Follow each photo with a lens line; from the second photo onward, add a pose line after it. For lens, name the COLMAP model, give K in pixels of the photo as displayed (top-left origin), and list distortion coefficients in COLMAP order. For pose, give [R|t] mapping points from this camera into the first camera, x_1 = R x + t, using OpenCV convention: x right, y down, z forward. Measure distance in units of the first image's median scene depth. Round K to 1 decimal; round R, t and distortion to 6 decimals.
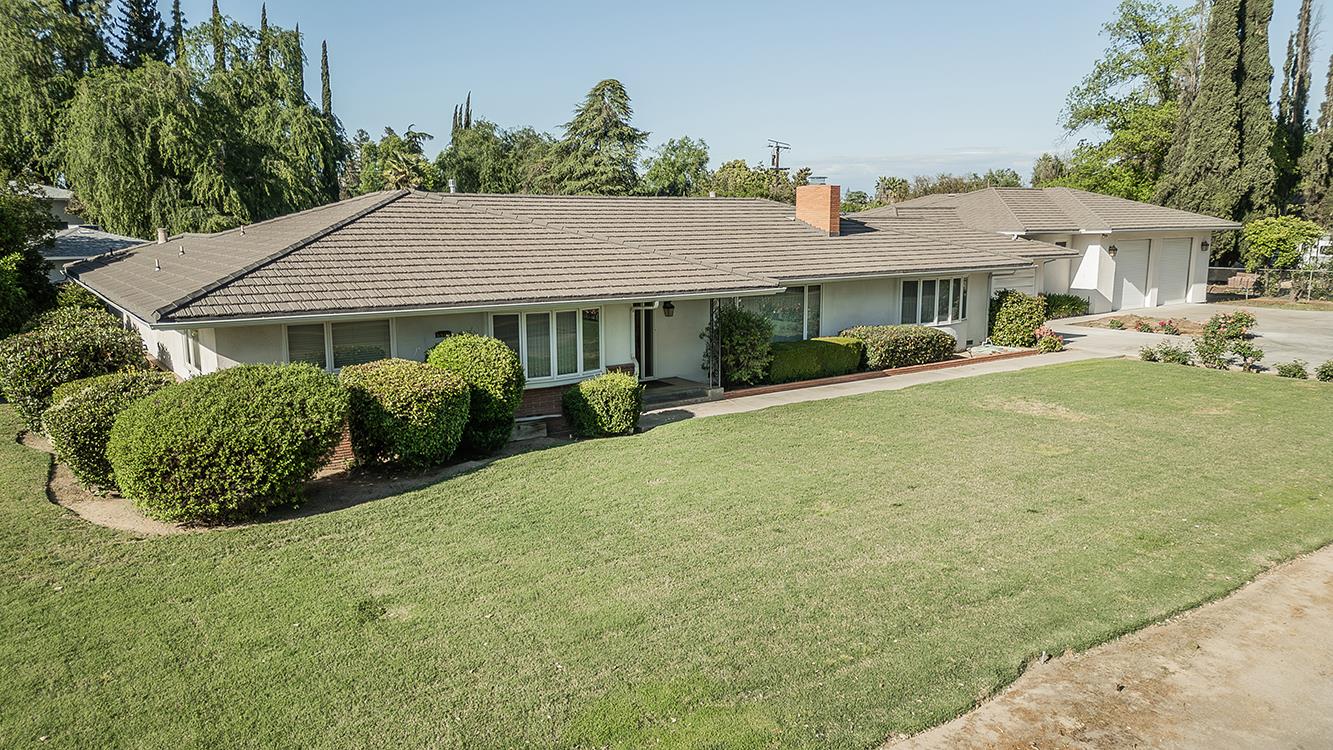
lens RADIAL K [[928.2, 0, 662.5], [0, 928.2, 373.7], [0, 0, 1]] dist [0.071175, -0.034202]
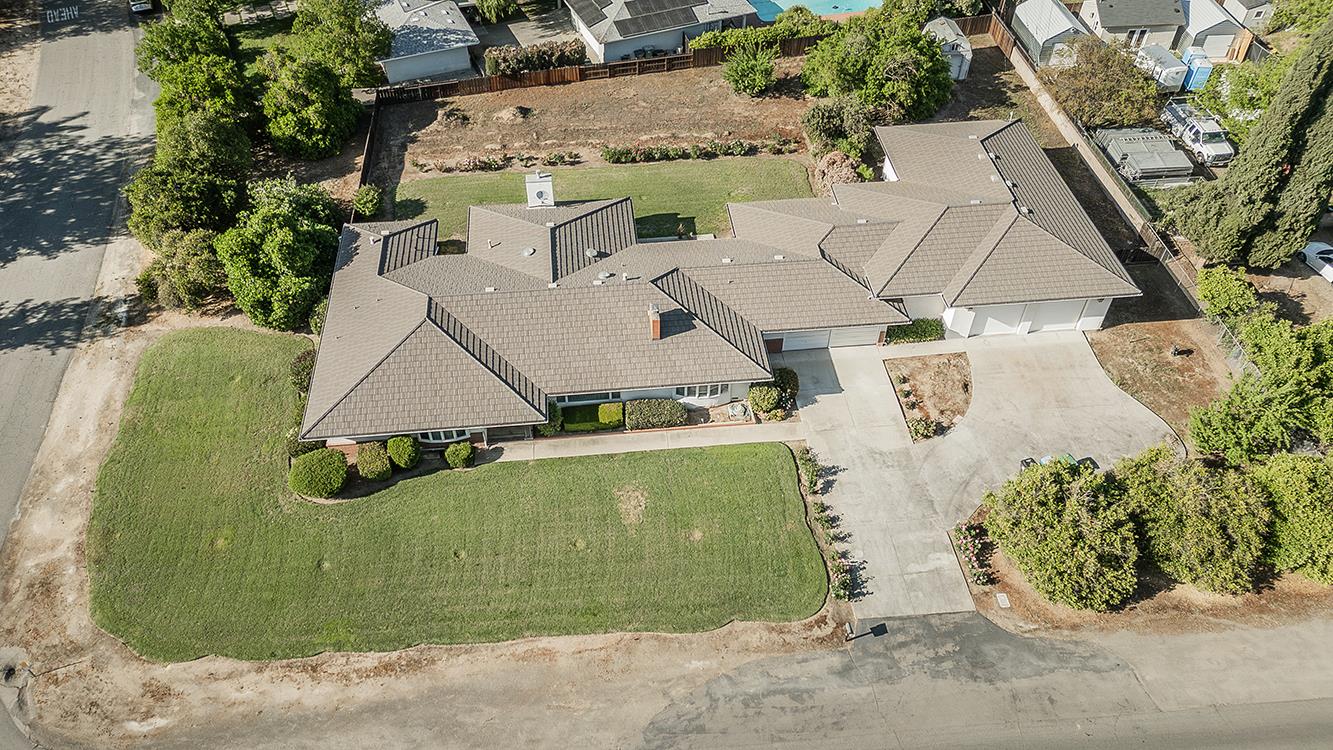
lens RADIAL K [[968.8, 0, 653.2], [0, 968.8, 356.3], [0, 0, 1]] dist [0.075124, -0.045087]
pose [[0.868012, 0.352308, -0.349906, 0.417511], [-0.082380, 0.797096, 0.598207, -0.613961], [0.489662, -0.490426, 0.720912, -0.193657]]
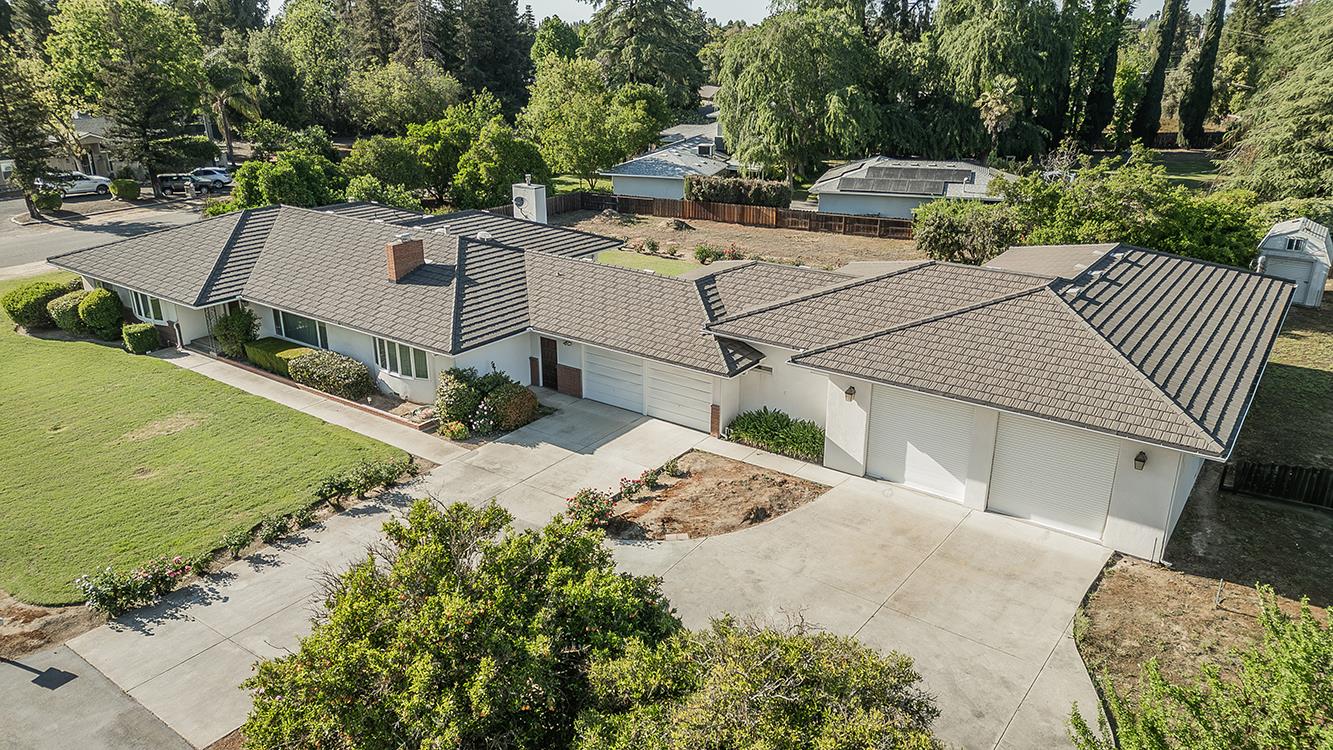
lens RADIAL K [[928.2, 0, 662.5], [0, 928.2, 373.7], [0, 0, 1]] dist [0.071175, -0.034202]
pose [[0.320442, 0.330096, -0.887893, 0.724419], [-0.155417, 0.942938, 0.294470, -0.226906], [0.934432, 0.043633, 0.353459, 0.435030]]
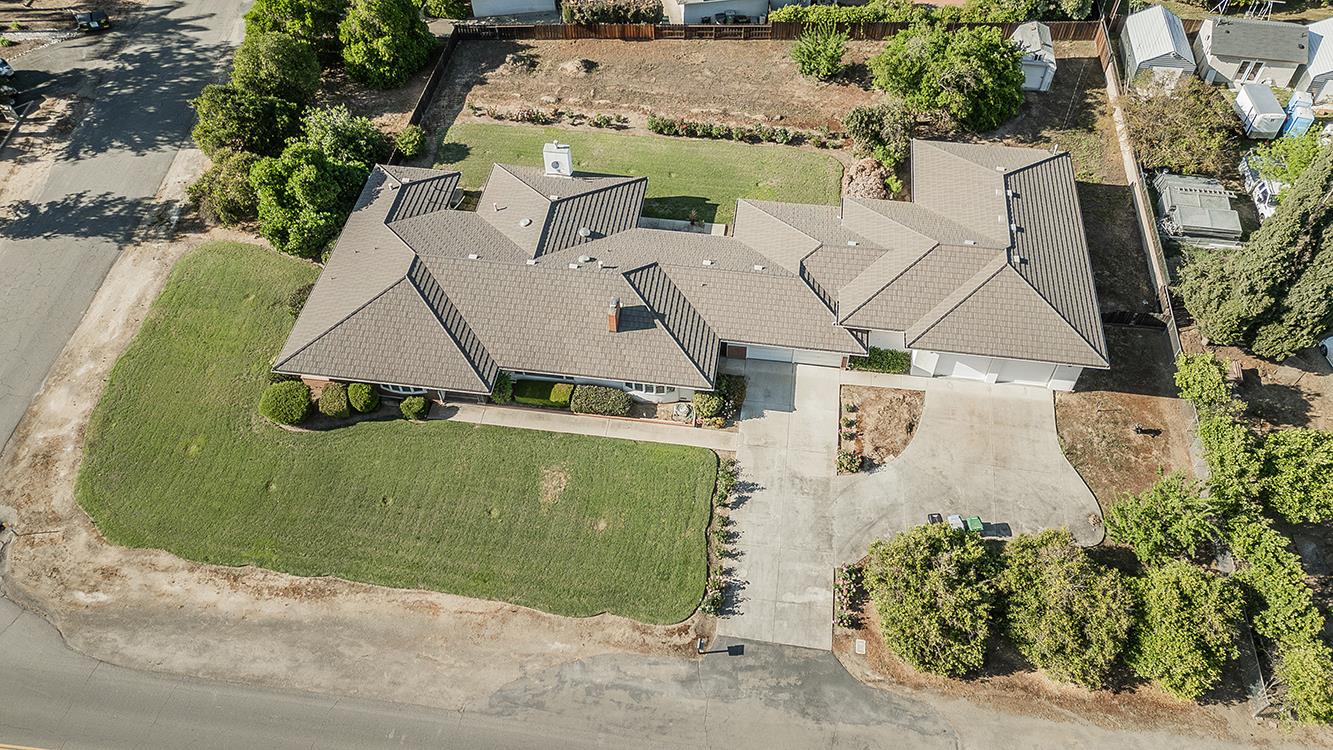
lens RADIAL K [[976.2, 0, 691.7], [0, 976.2, 352.5], [0, 0, 1]] dist [0.076984, -0.048659]
pose [[0.738236, 0.526972, -0.421080, 0.571085], [-0.120366, 0.717139, 0.686457, -0.738491], [0.663717, -0.456084, 0.592847, -0.052695]]
